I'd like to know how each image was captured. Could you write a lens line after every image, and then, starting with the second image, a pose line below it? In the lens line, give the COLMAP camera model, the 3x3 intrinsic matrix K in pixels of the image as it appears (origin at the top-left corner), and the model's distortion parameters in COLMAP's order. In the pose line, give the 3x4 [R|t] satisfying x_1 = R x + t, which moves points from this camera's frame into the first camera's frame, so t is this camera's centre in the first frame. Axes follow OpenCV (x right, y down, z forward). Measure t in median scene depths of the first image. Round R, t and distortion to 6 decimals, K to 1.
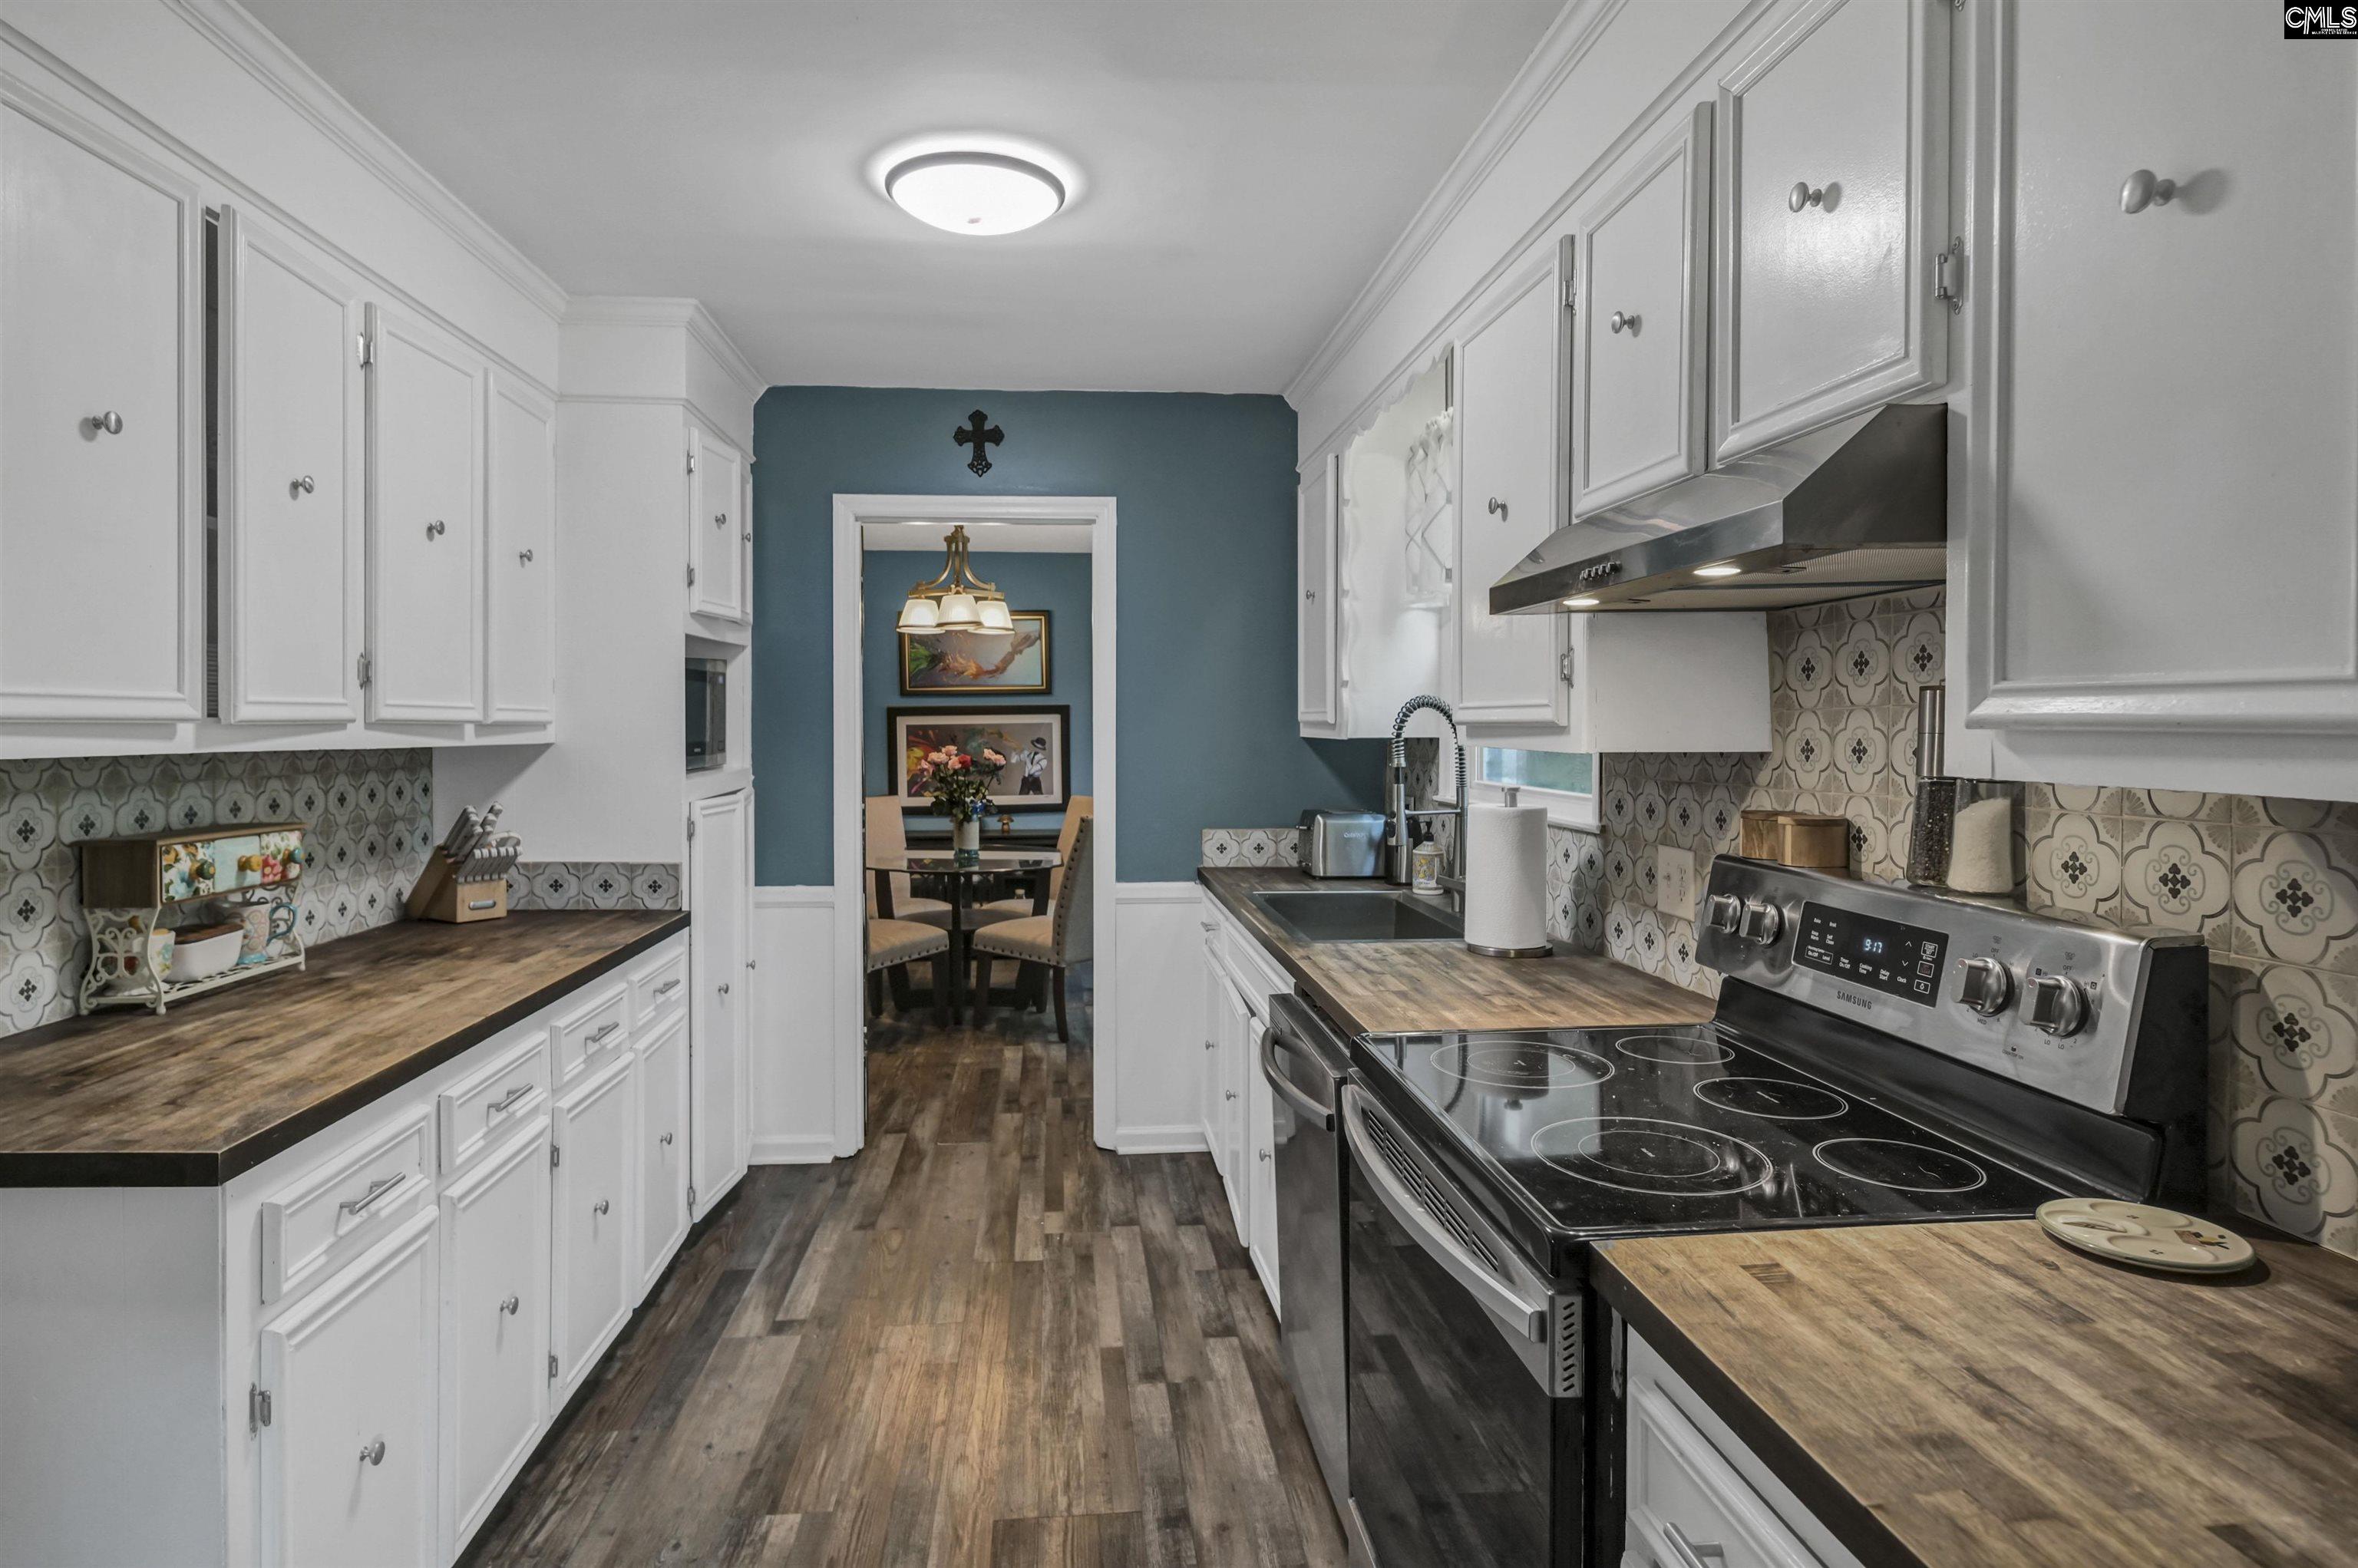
lens RADIAL K [[1235.1, 0, 1142.0], [0, 1235.1, 742.3], [0, 0, 1]] dist [0.007527, -0.005297]
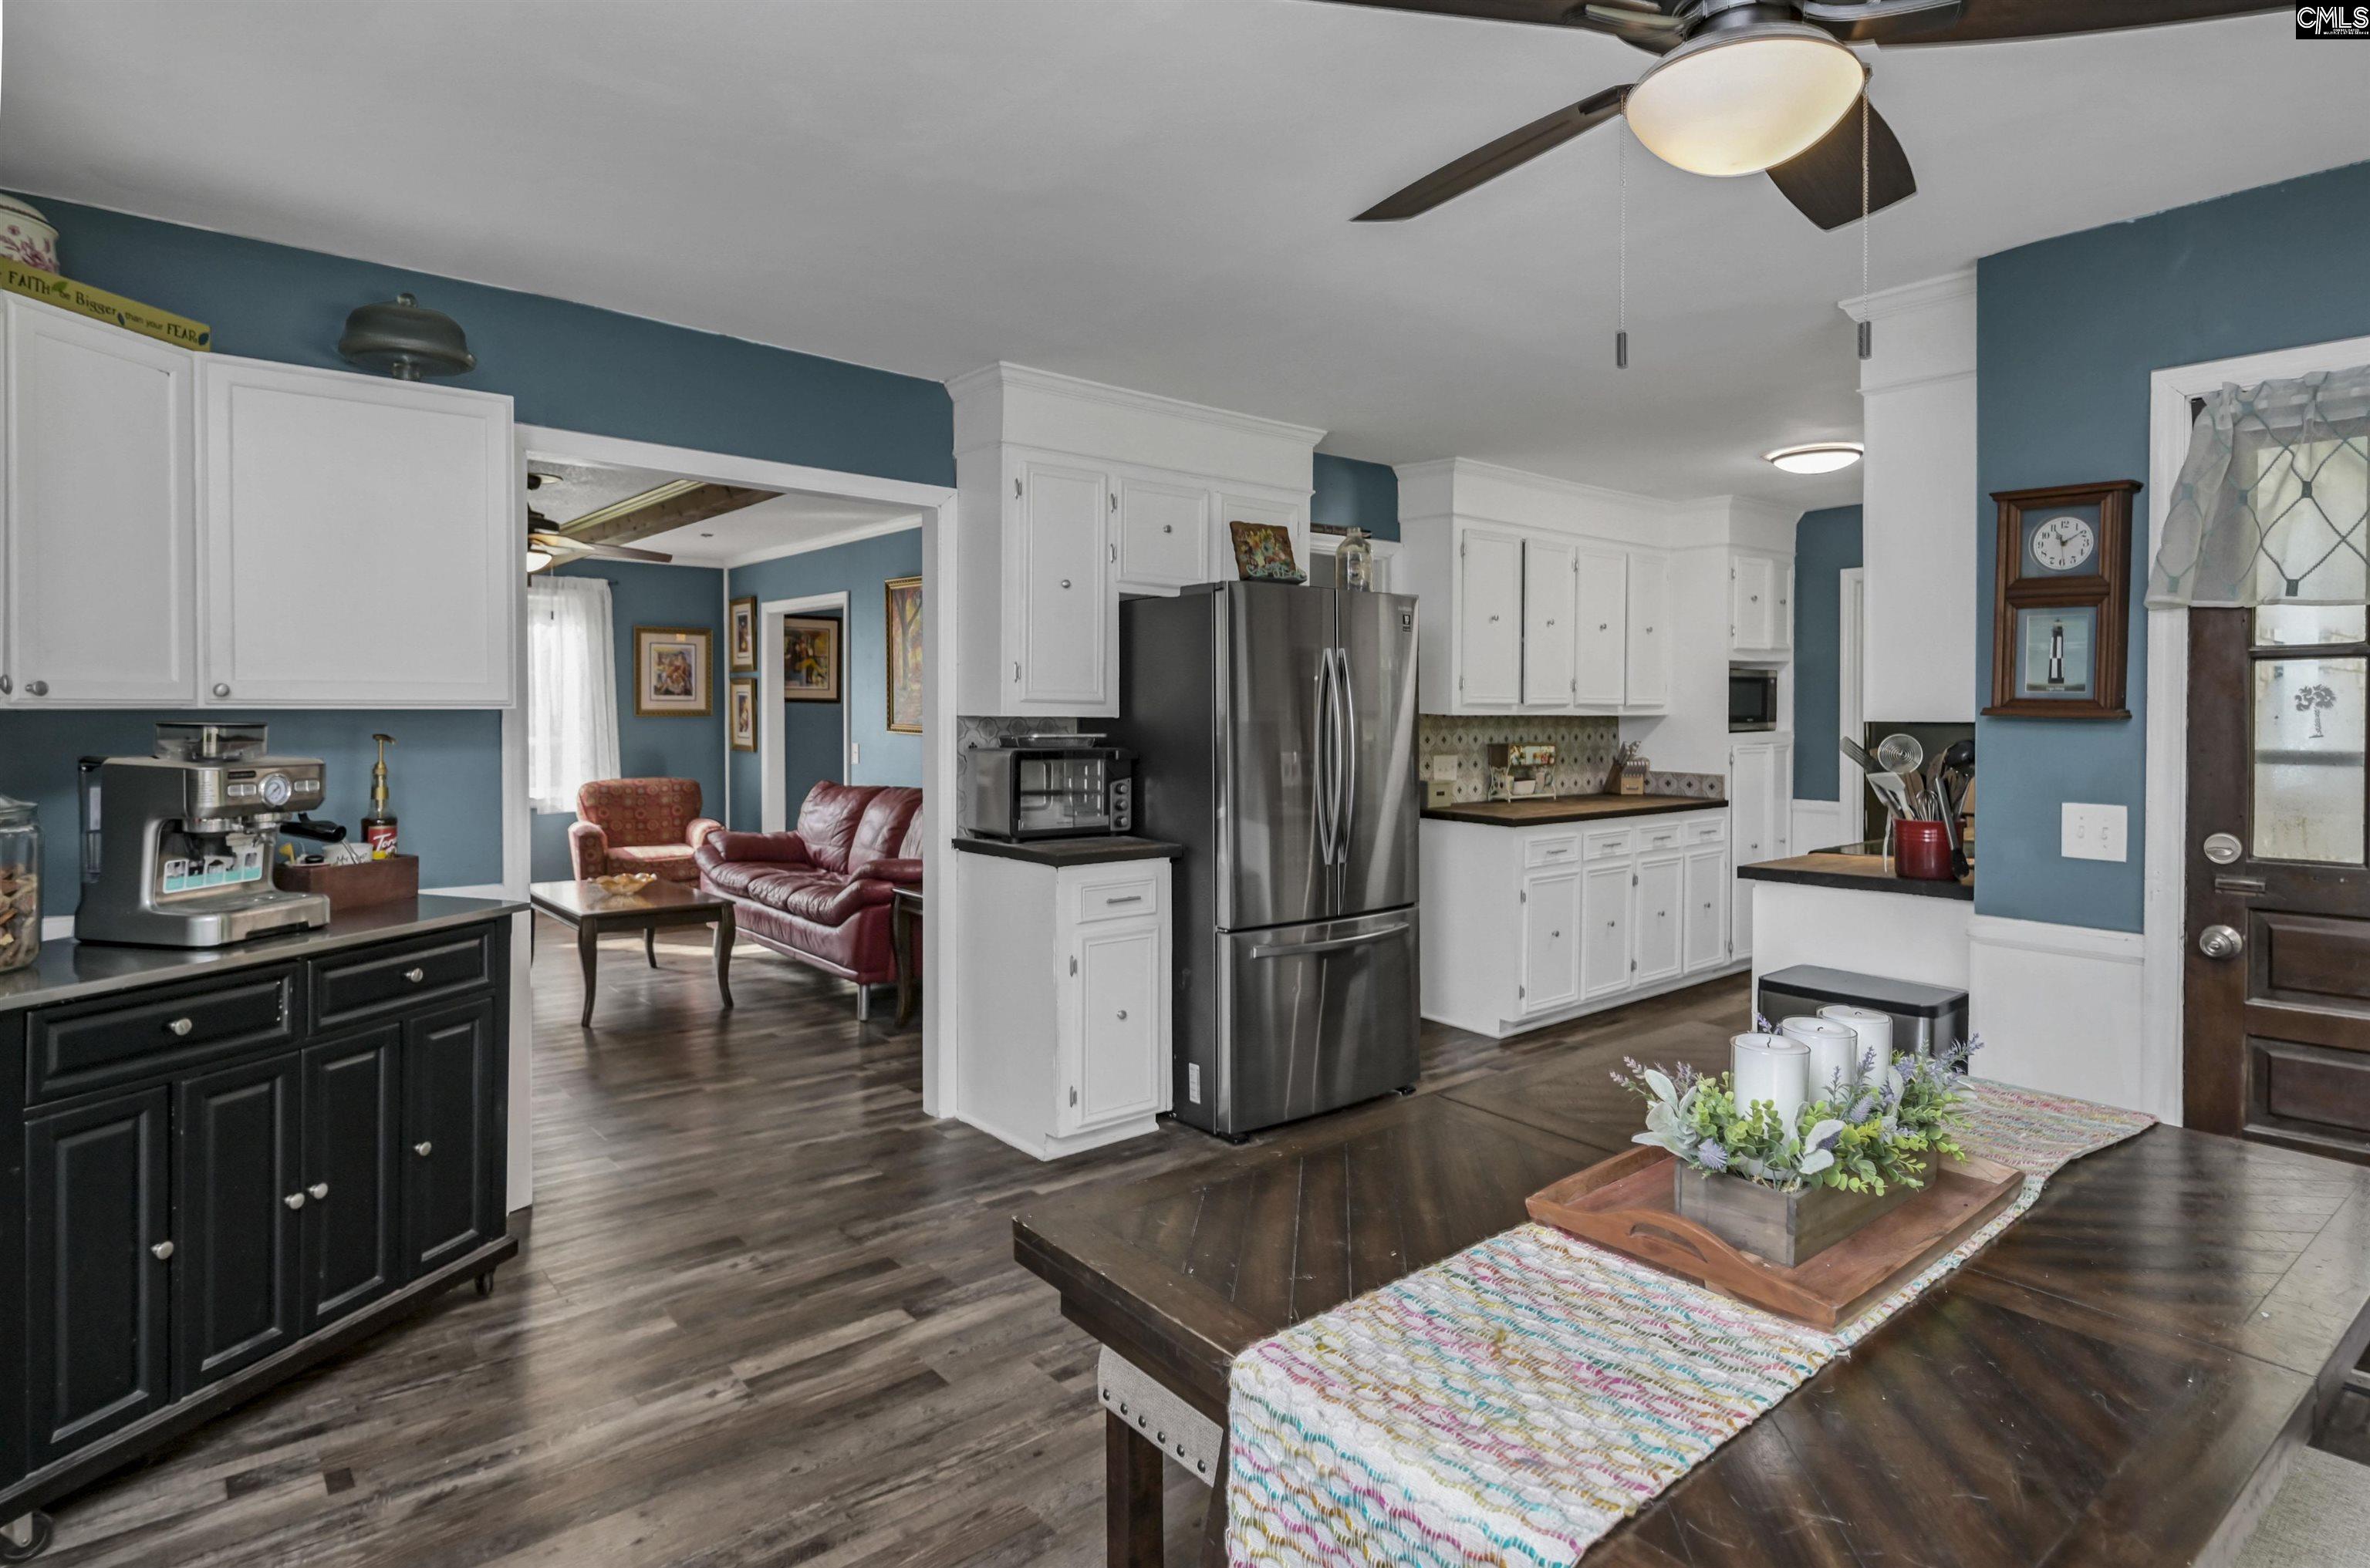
lens RADIAL K [[1245.0, 0, 1218.9], [0, 1245.0, 723.4], [0, 0, 1]] dist [0.001780, -0.002971]
pose [[0.590199, 0.011730, -0.807173, 0.887532], [-0.013564, 0.999897, 0.004613, 0.017579], [0.807144, 0.008226, 0.590297, -0.977160]]
